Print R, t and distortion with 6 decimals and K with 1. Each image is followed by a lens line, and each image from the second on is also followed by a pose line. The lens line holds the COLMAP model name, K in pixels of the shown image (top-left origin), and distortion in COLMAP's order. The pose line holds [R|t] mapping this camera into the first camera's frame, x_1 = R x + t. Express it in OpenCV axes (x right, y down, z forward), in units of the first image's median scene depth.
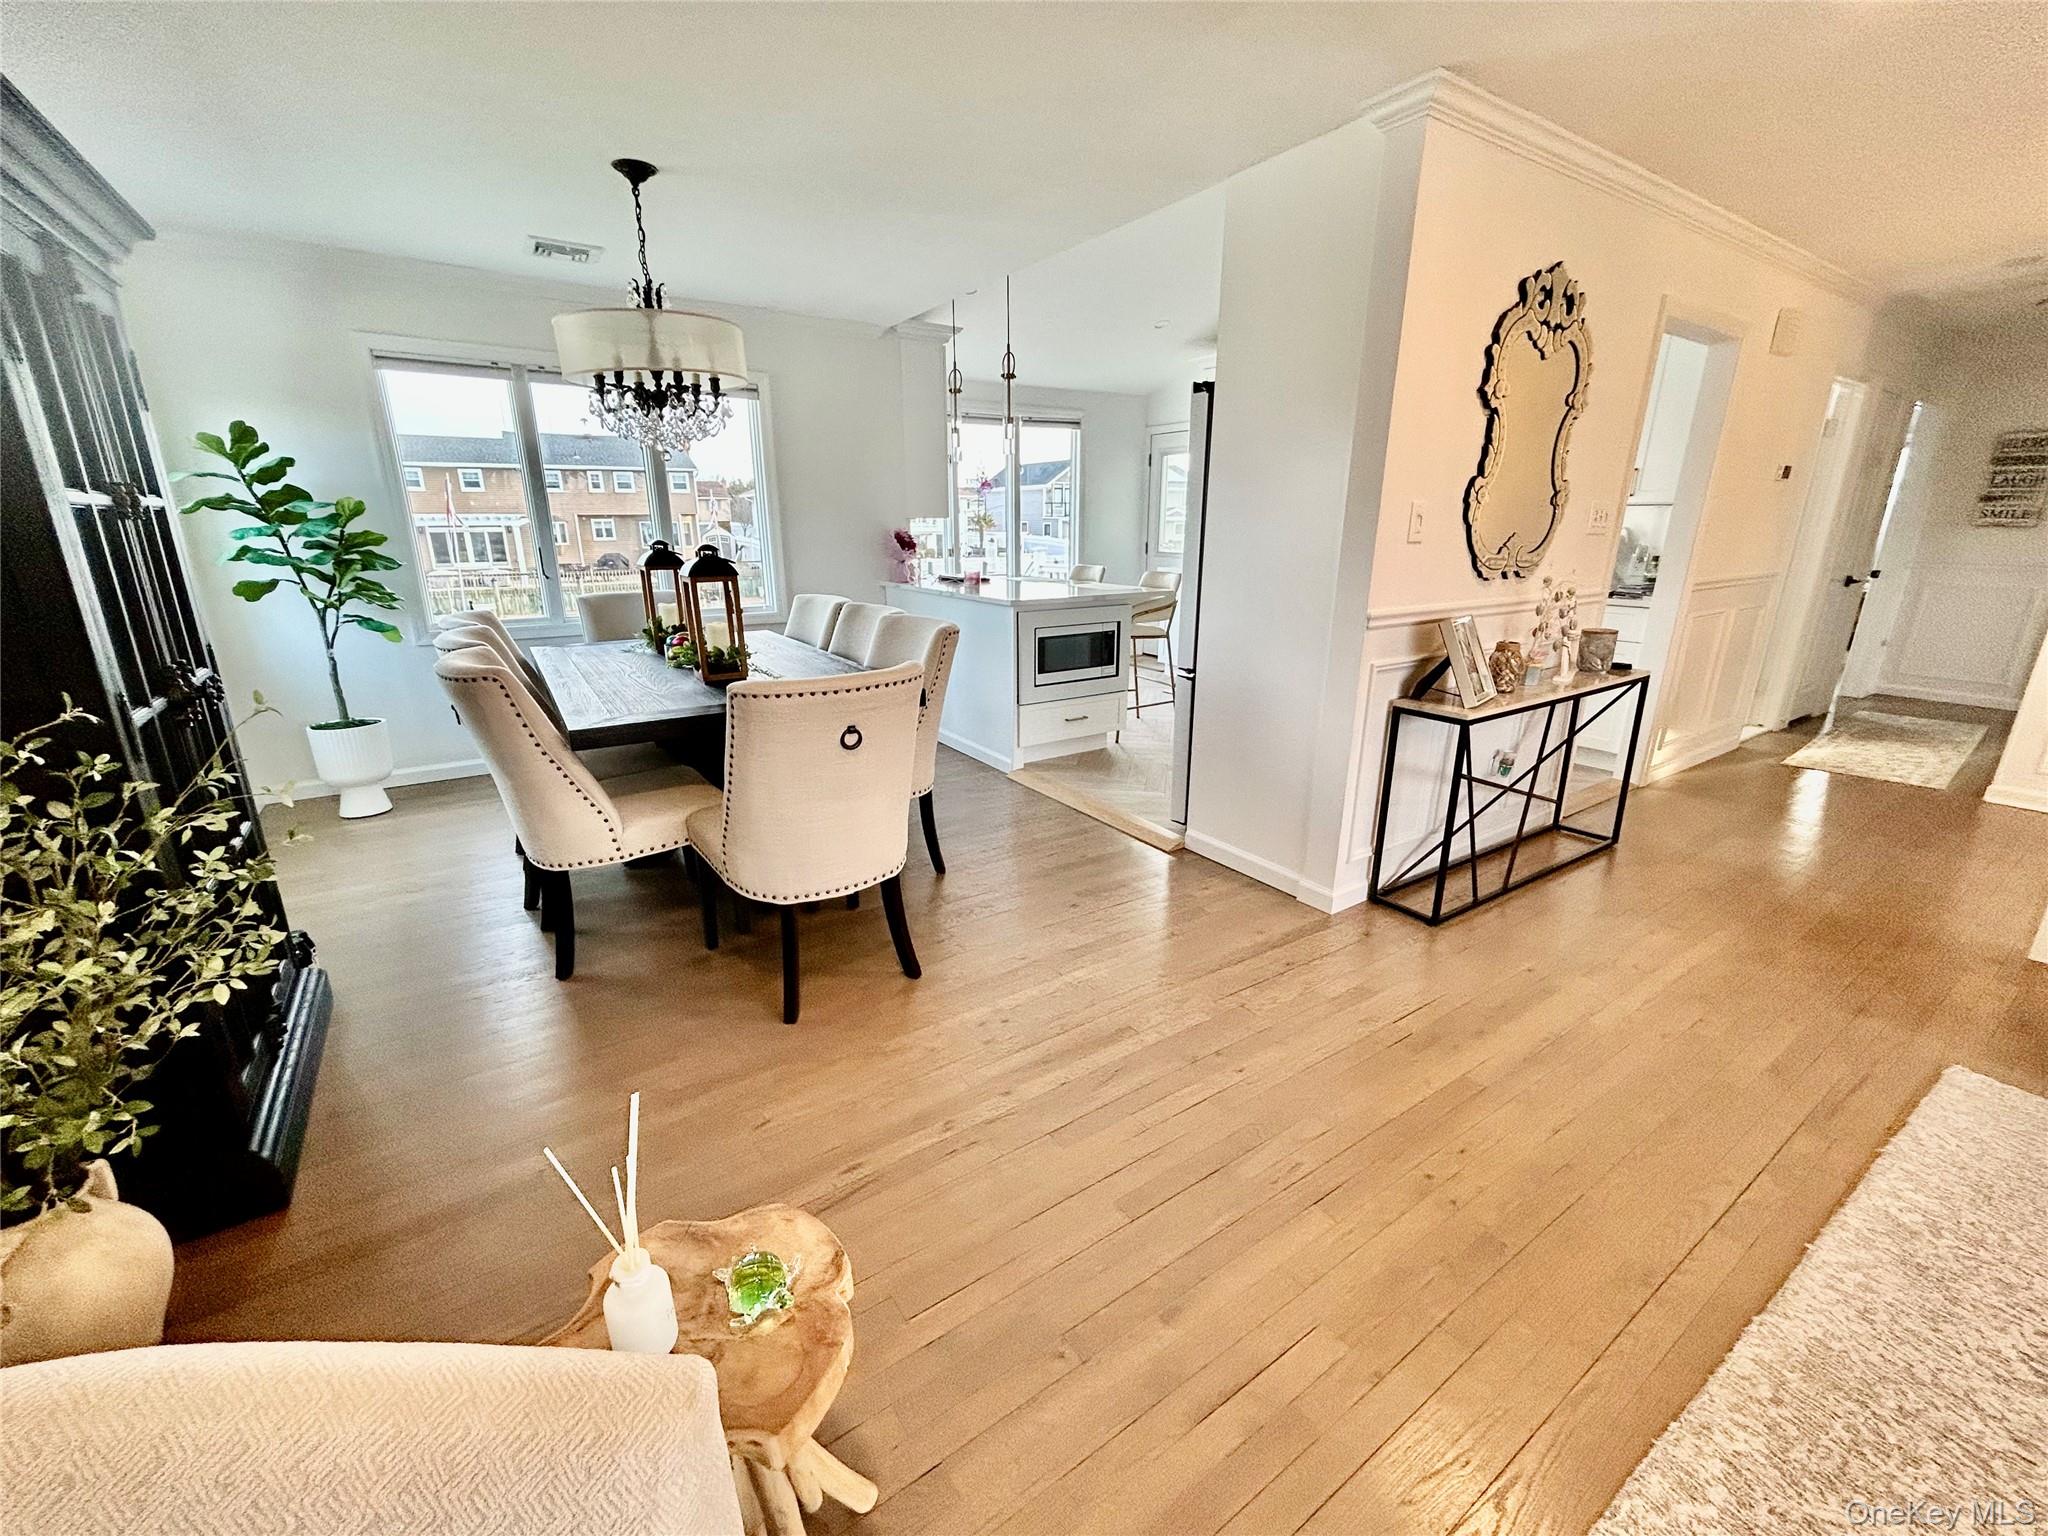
lens RADIAL K [[830.9, 0, 1024.0], [0, 830.9, 768.0], [0, 0, 1]] dist [-0.001670, 0.000049]
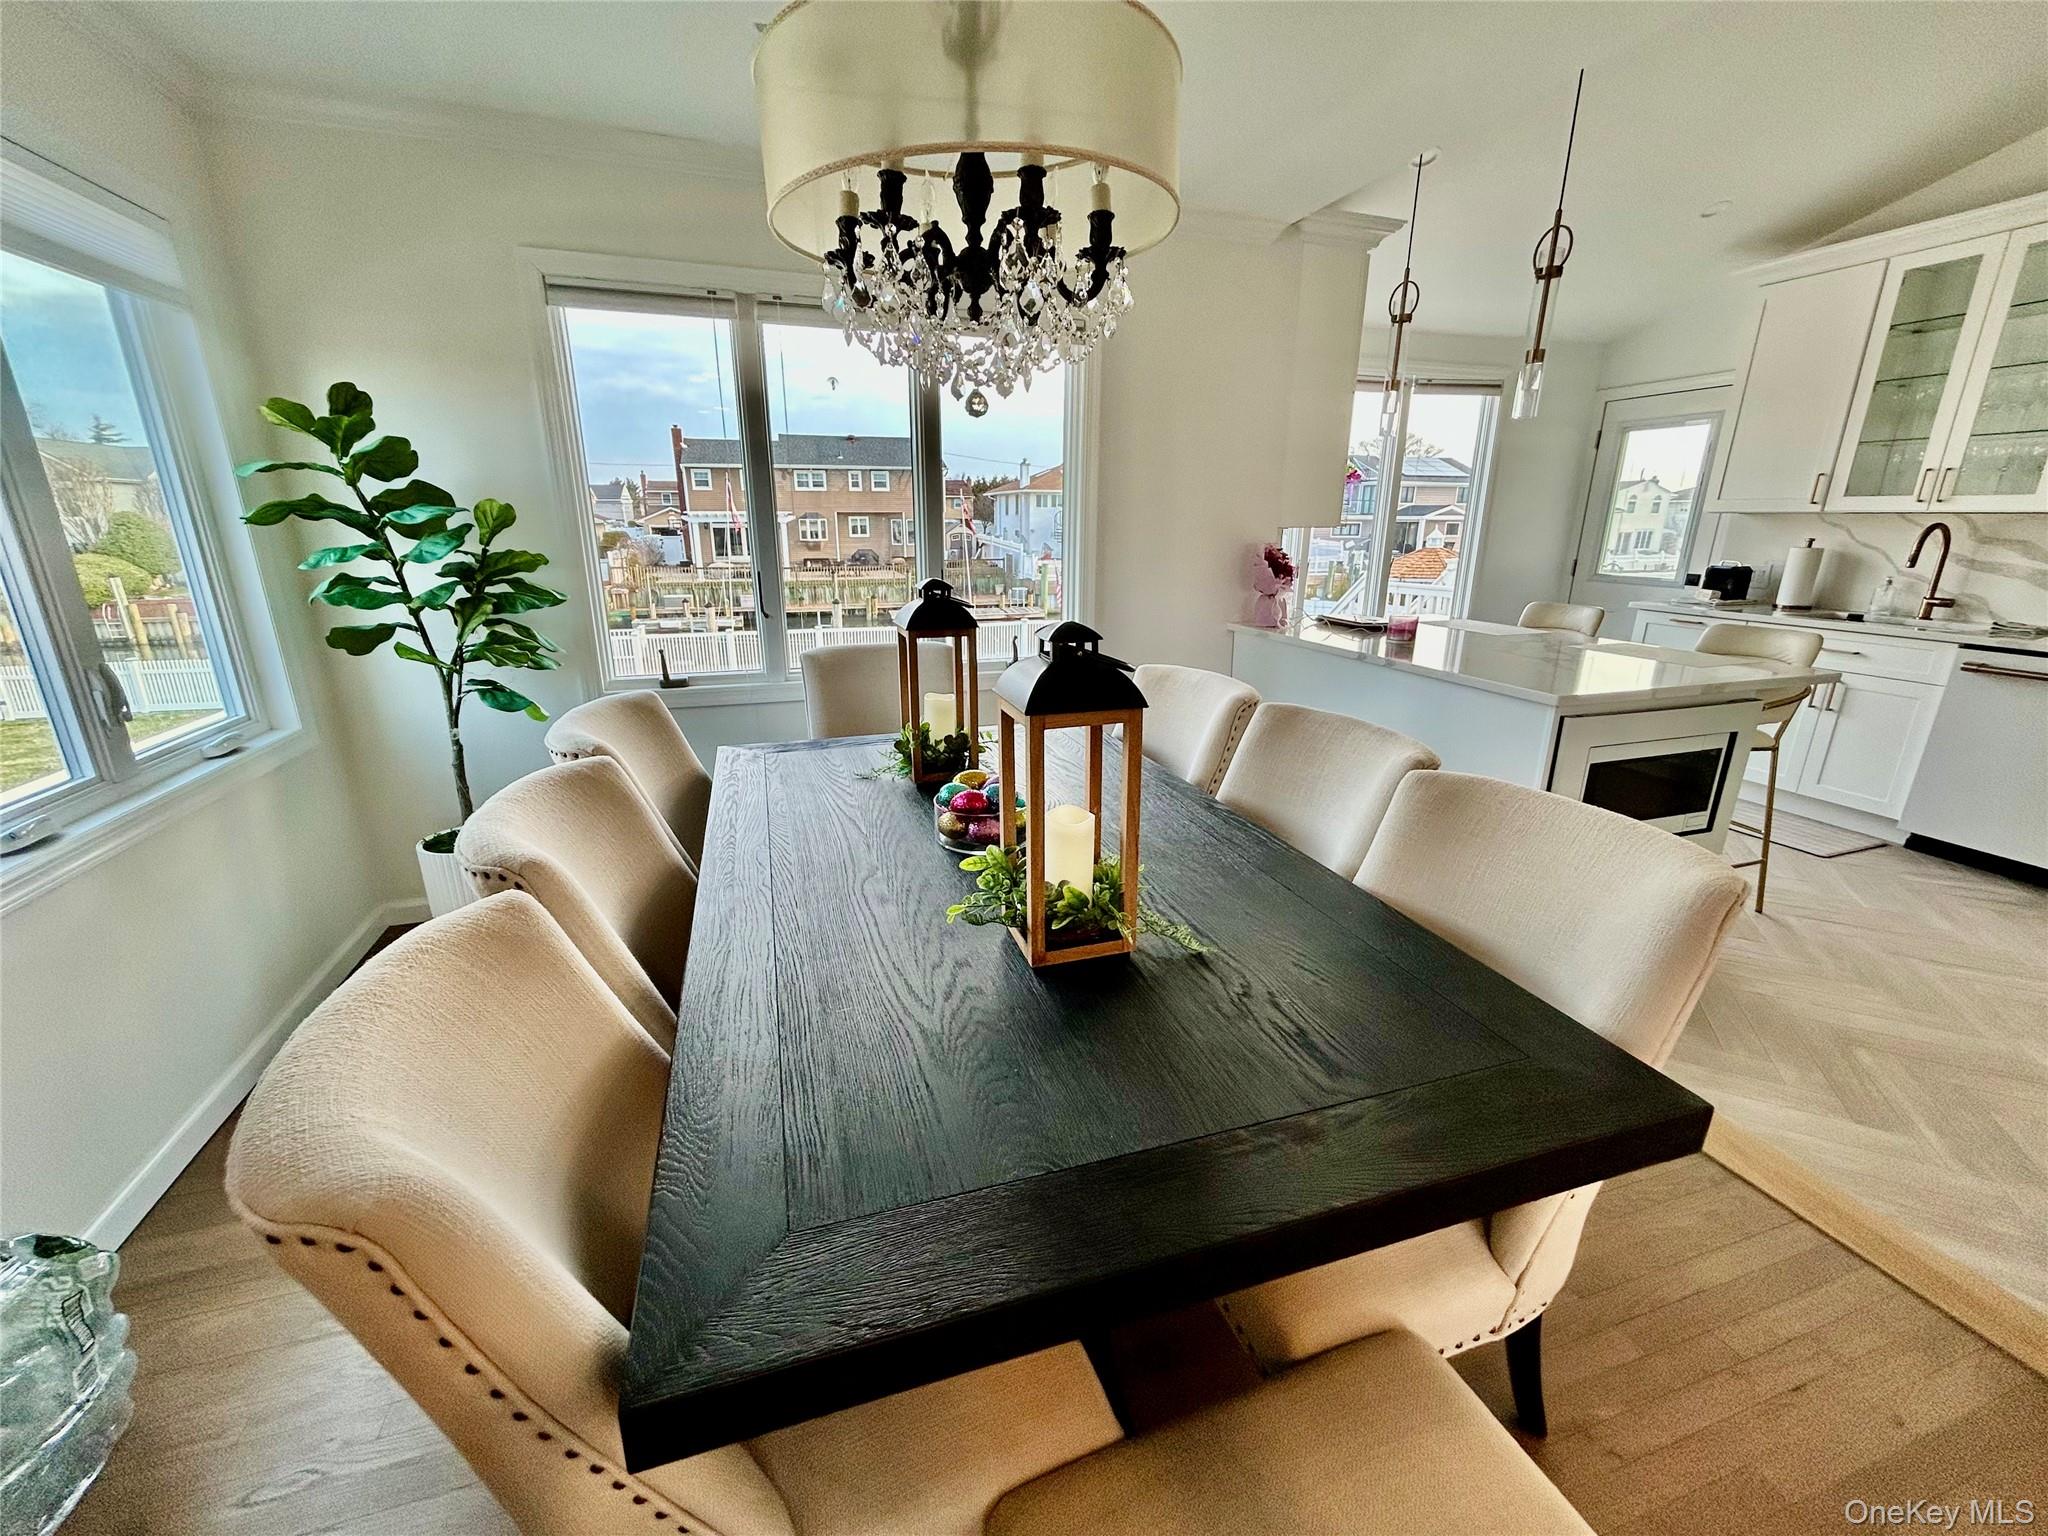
lens RADIAL K [[830.9, 0, 1024.0], [0, 830.9, 768.0], [0, 0, 1]] dist [-0.001670, 0.000049]
pose [[0.965076, 0.078684, -0.249874, -0.212185], [-0.077949, 0.996875, 0.012852, -0.144510], [0.250105, 0.007074, 0.968193, 0.438592]]
